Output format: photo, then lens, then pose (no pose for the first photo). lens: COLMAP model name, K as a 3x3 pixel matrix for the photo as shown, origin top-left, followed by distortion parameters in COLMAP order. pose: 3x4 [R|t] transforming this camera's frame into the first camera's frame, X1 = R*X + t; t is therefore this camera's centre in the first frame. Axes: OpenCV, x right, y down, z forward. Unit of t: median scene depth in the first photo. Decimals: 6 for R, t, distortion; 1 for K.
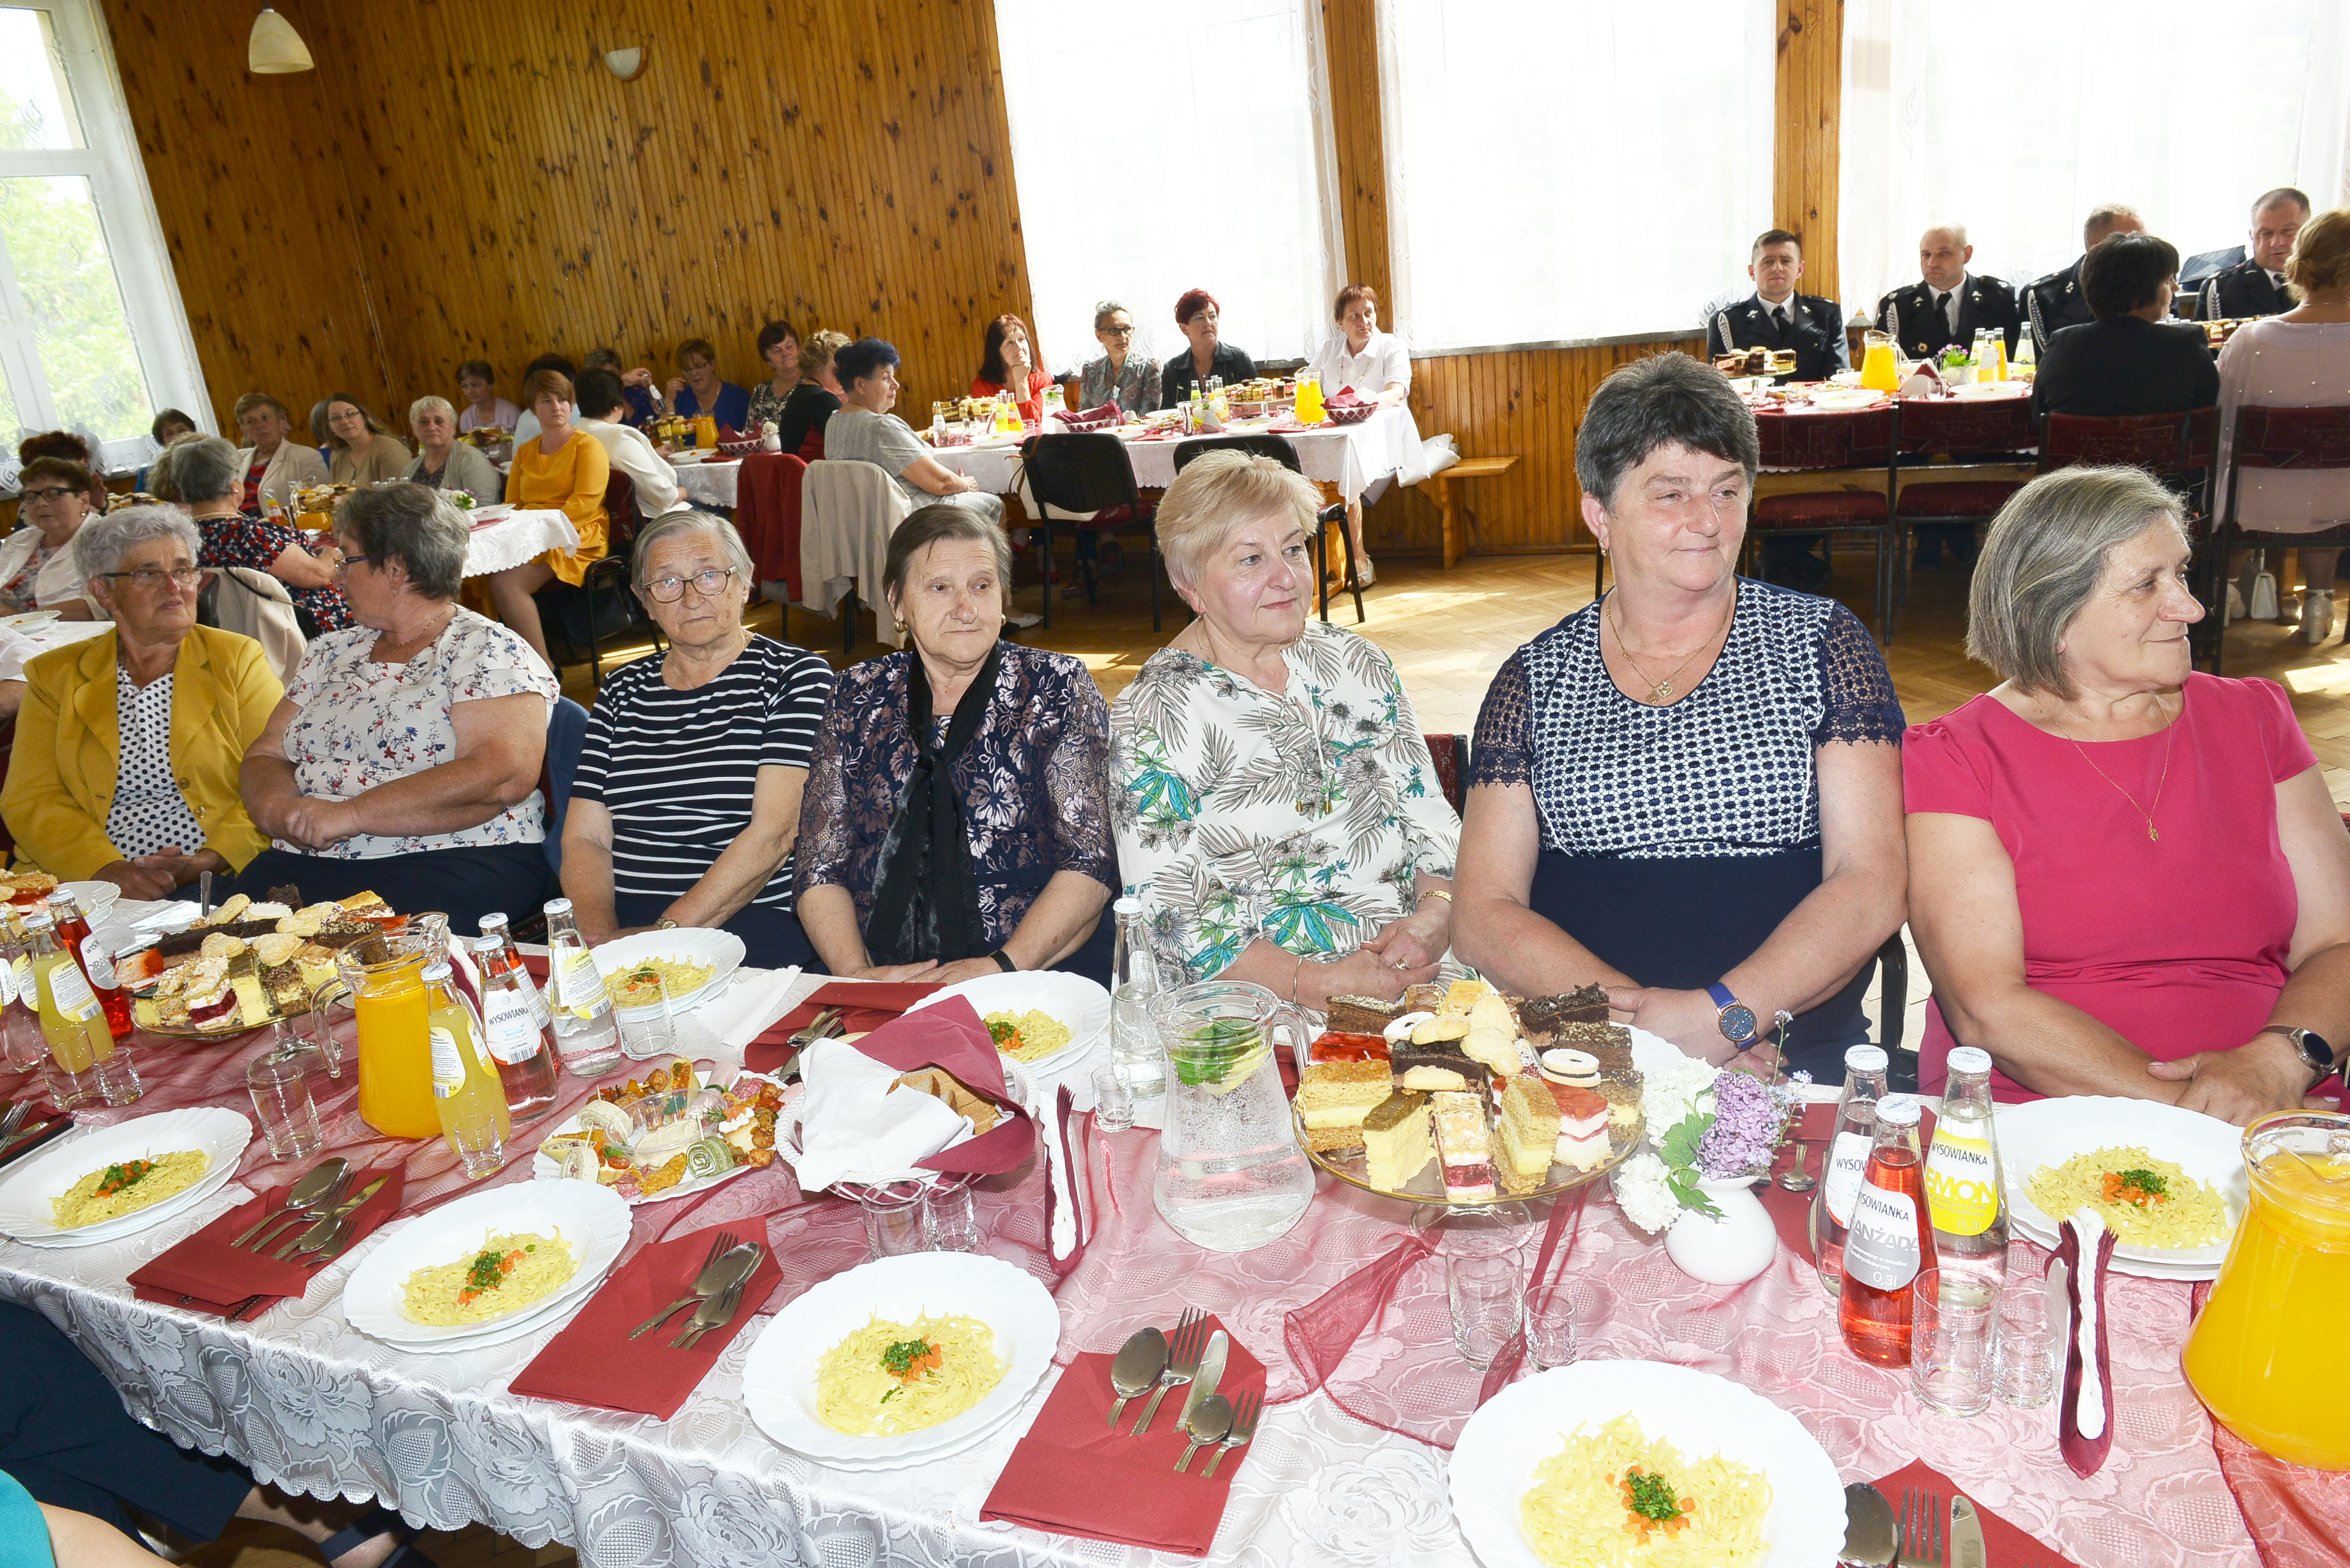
lens RADIAL K [[1644.5, 0, 1160.6], [0, 1644.5, 782.9], [0, 0, 1]] dist [-0.019801, 0.005662]
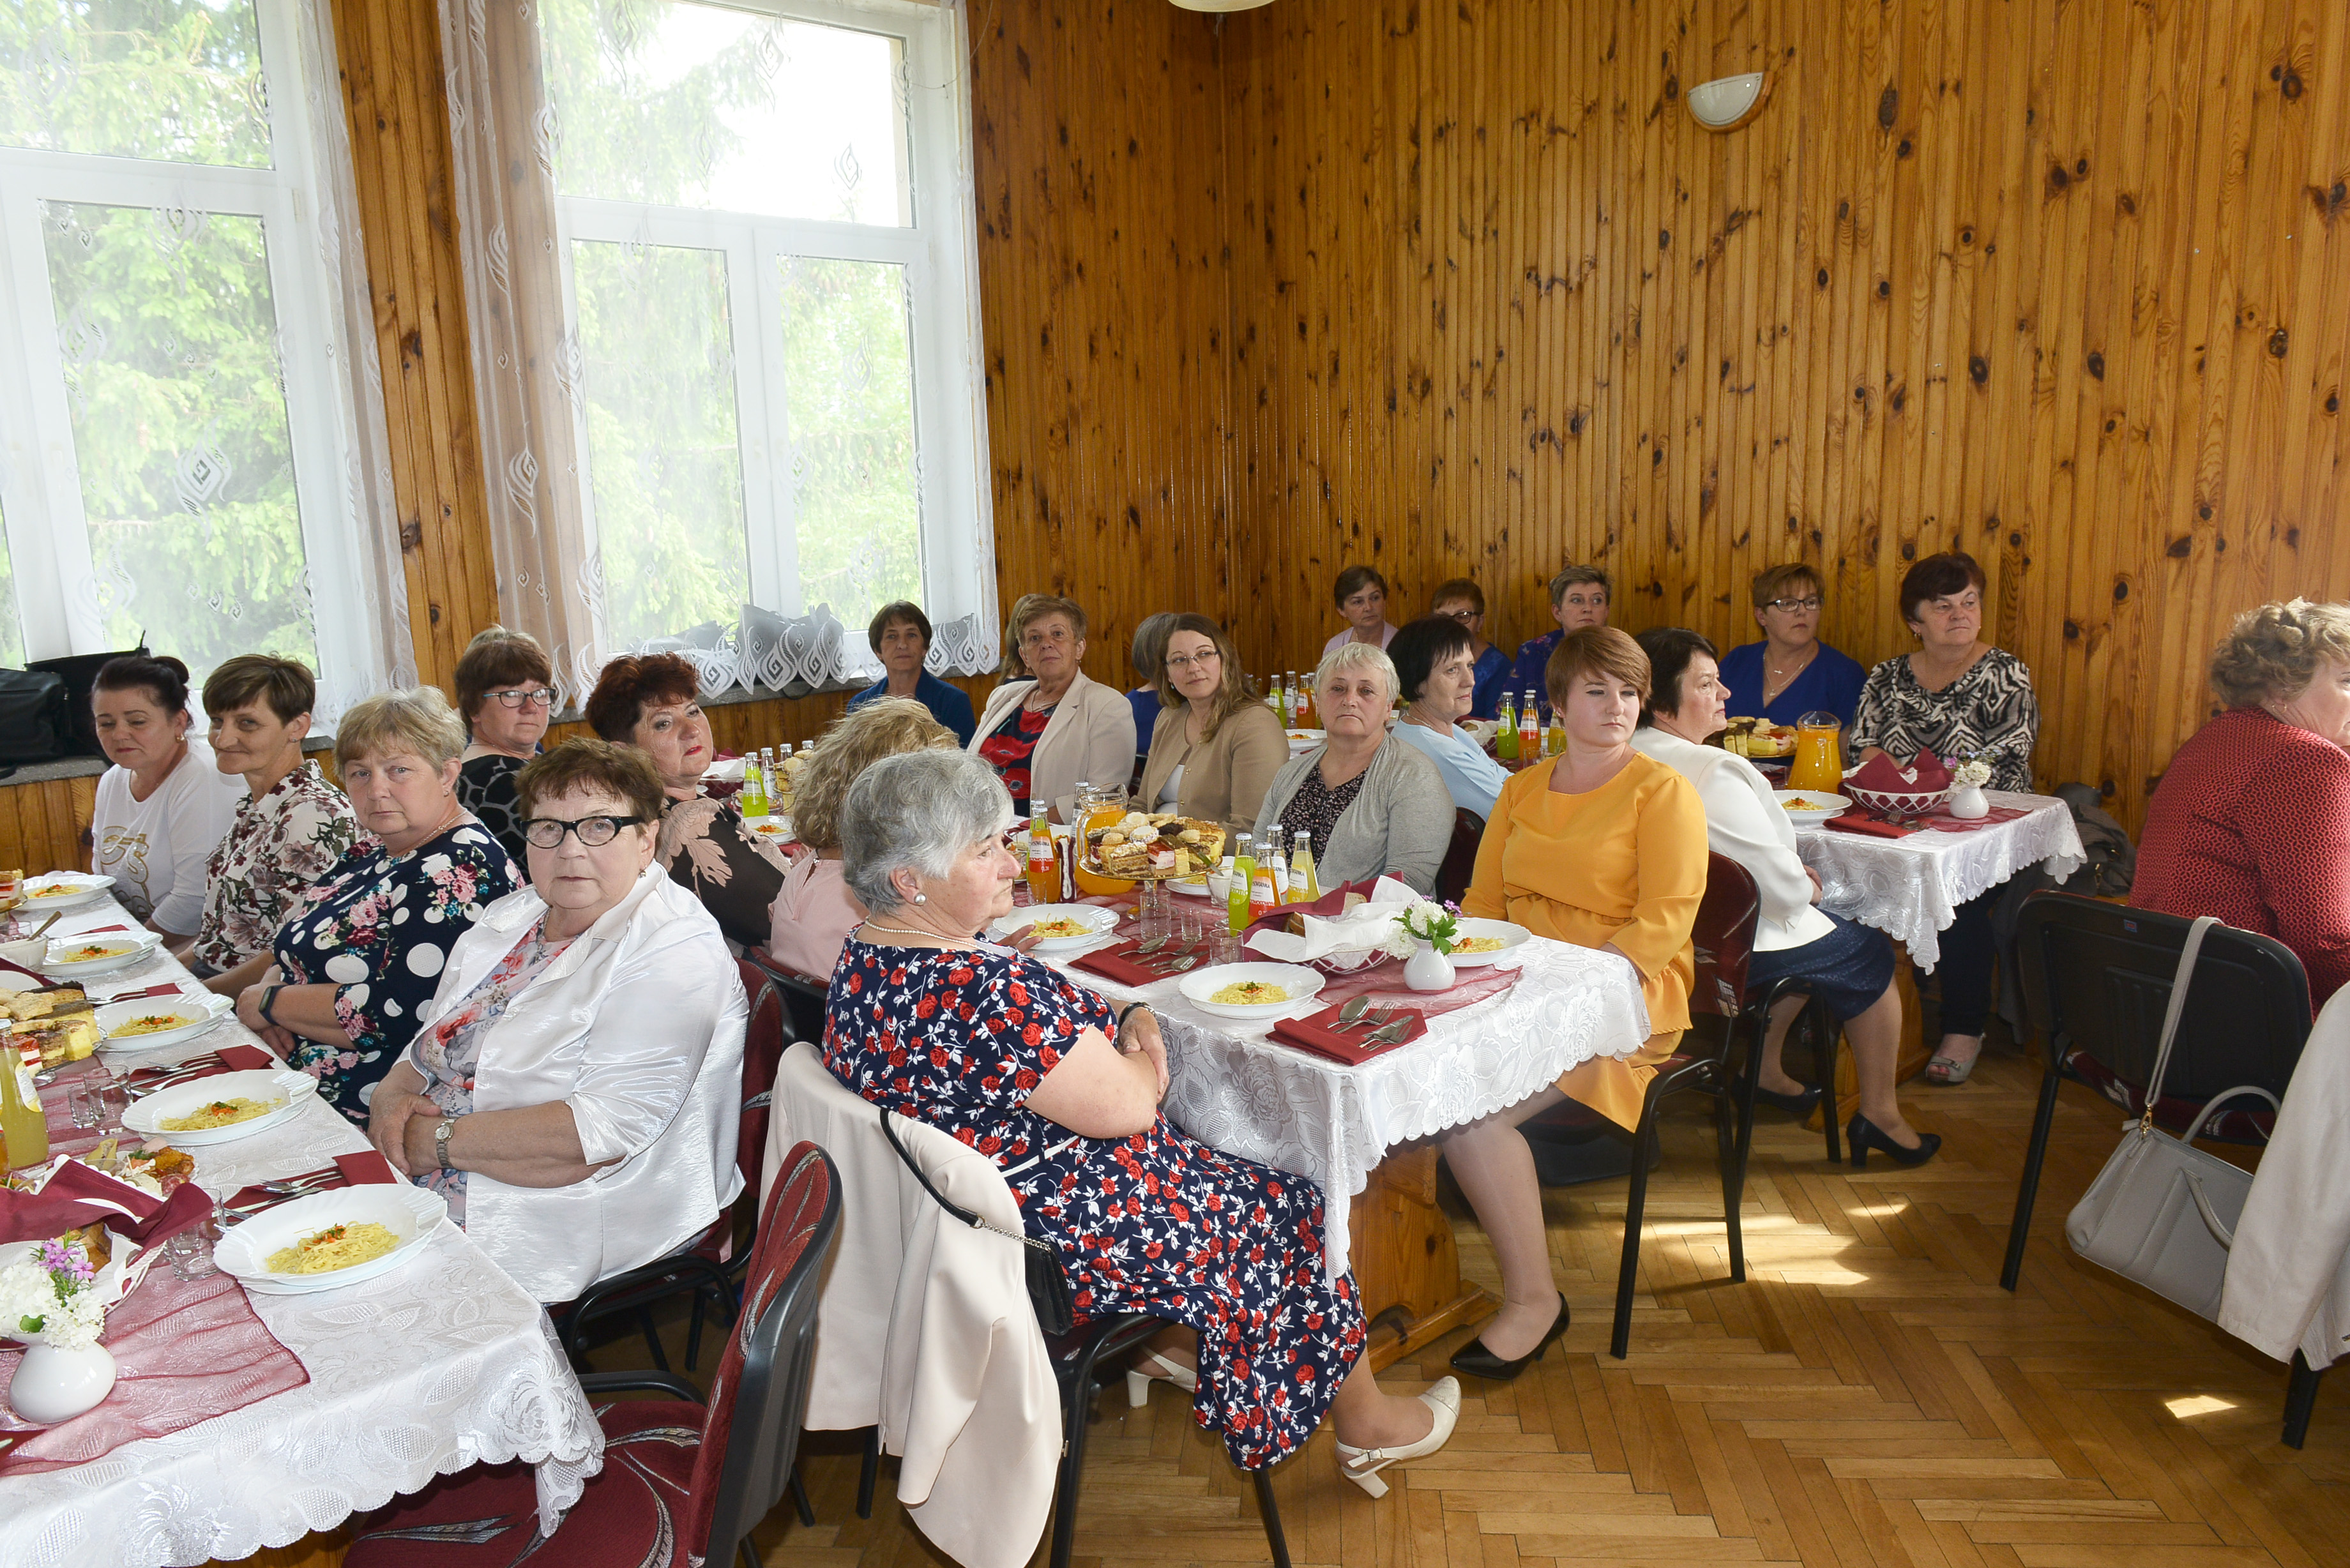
lens RADIAL K [[1593.4, 0, 1177.5], [0, 1593.4, 777.9], [0, 0, 1]] dist [0.018062, -0.040201]
pose [[0.907664, 0.145866, -0.393533, -0.250631], [-0.191270, 0.978393, -0.078506, -0.124812], [0.373579, 0.146528, 0.915952, 0.449727]]
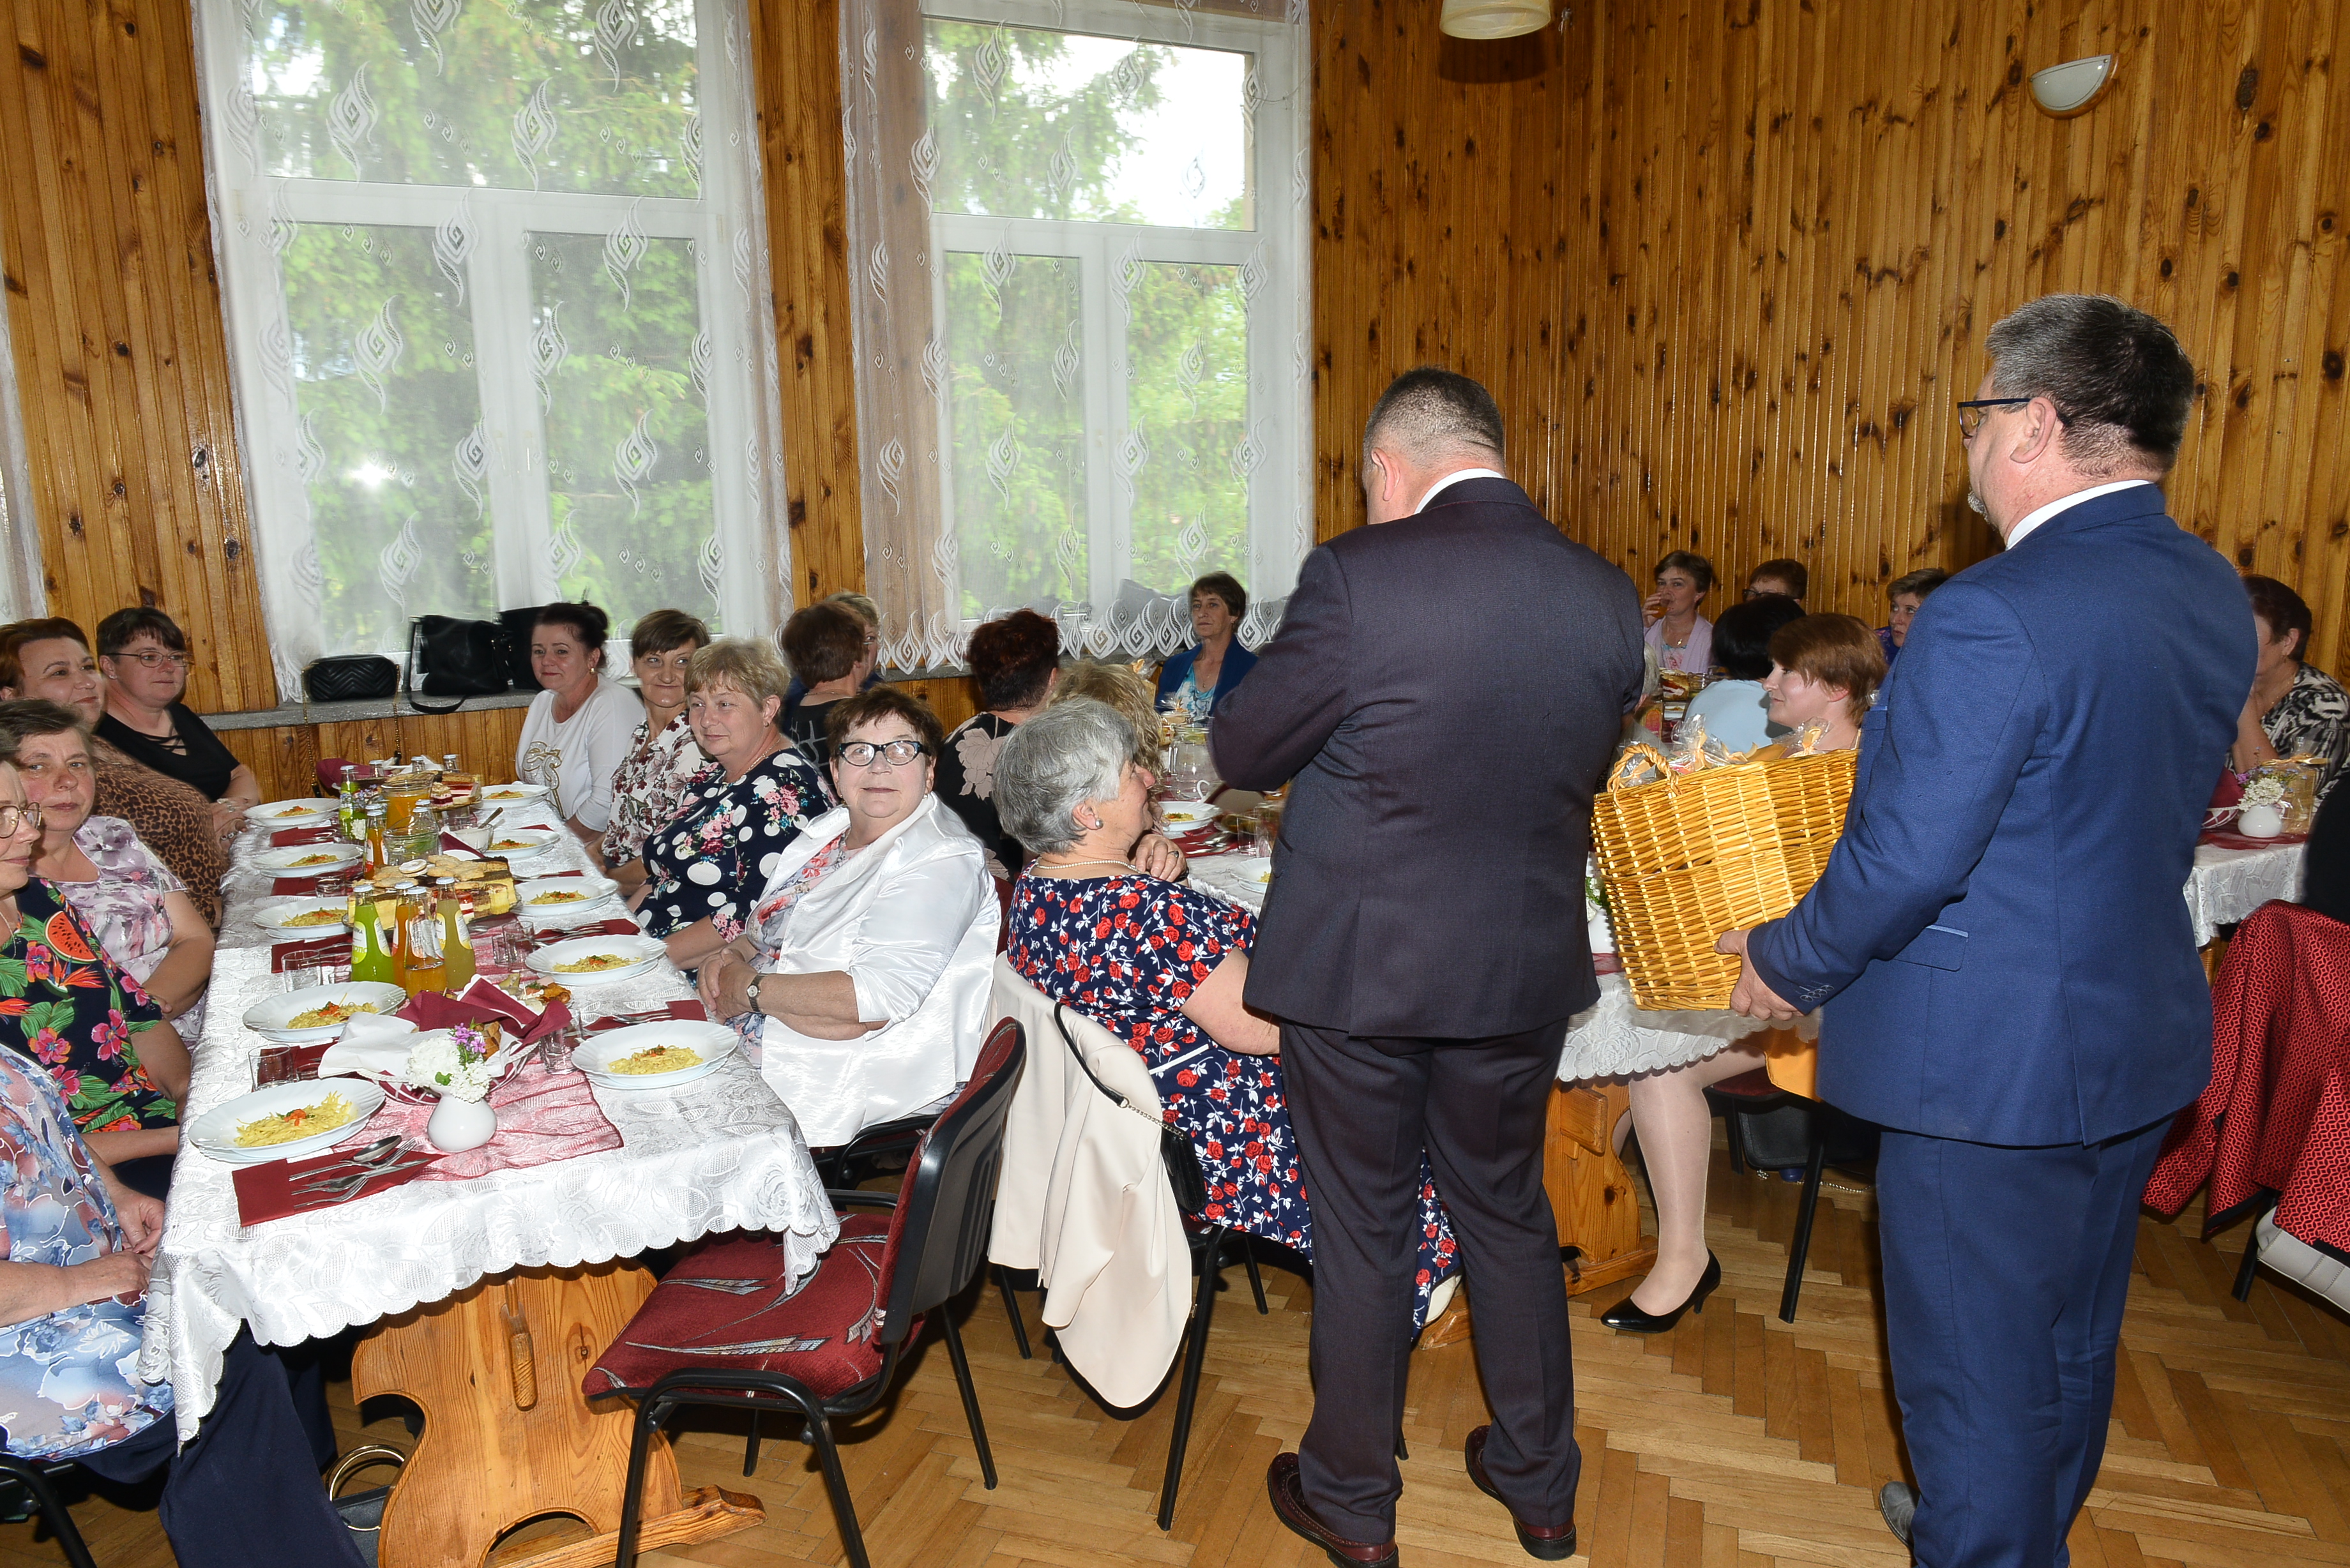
lens RADIAL K [[1592.9, 0, 1171.4], [0, 1592.9, 786.9], [0, 0, 1]] dist [-0.012615, 0.000428]
pose [[0.780120, 0.200057, -0.592781, -0.202150], [-0.253452, 0.967322, -0.007092, -0.127222], [0.571992, 0.155774, 0.805332, 0.430496]]
